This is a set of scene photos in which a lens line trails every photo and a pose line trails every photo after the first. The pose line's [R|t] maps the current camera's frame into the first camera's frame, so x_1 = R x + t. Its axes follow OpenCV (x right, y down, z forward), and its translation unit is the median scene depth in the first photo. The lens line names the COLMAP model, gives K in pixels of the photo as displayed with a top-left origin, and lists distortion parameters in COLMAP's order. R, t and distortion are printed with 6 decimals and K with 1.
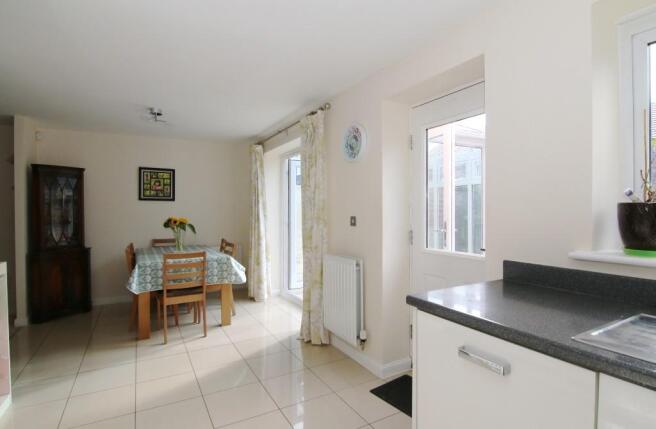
lens RADIAL K [[337.0, 0, 329.1], [0, 337.0, 213.1], [0, 0, 1]] dist [0.000142, -0.000006]
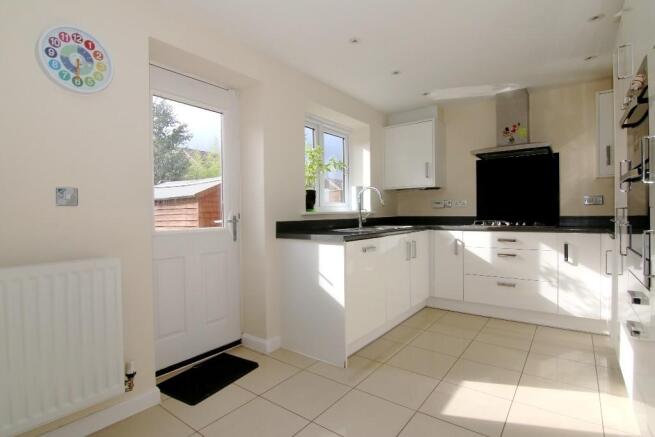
lens RADIAL K [[330.9, 0, 327.4], [0, 330.9, 212.0], [0, 0, 1]] dist [0.002443, 0.000134]
pose [[-0.396729, 0.002546, 0.917932, -0.616111], [0.018263, 0.999820, 0.005120, 0.055251], [-0.917754, 0.018796, -0.396704, 0.844438]]
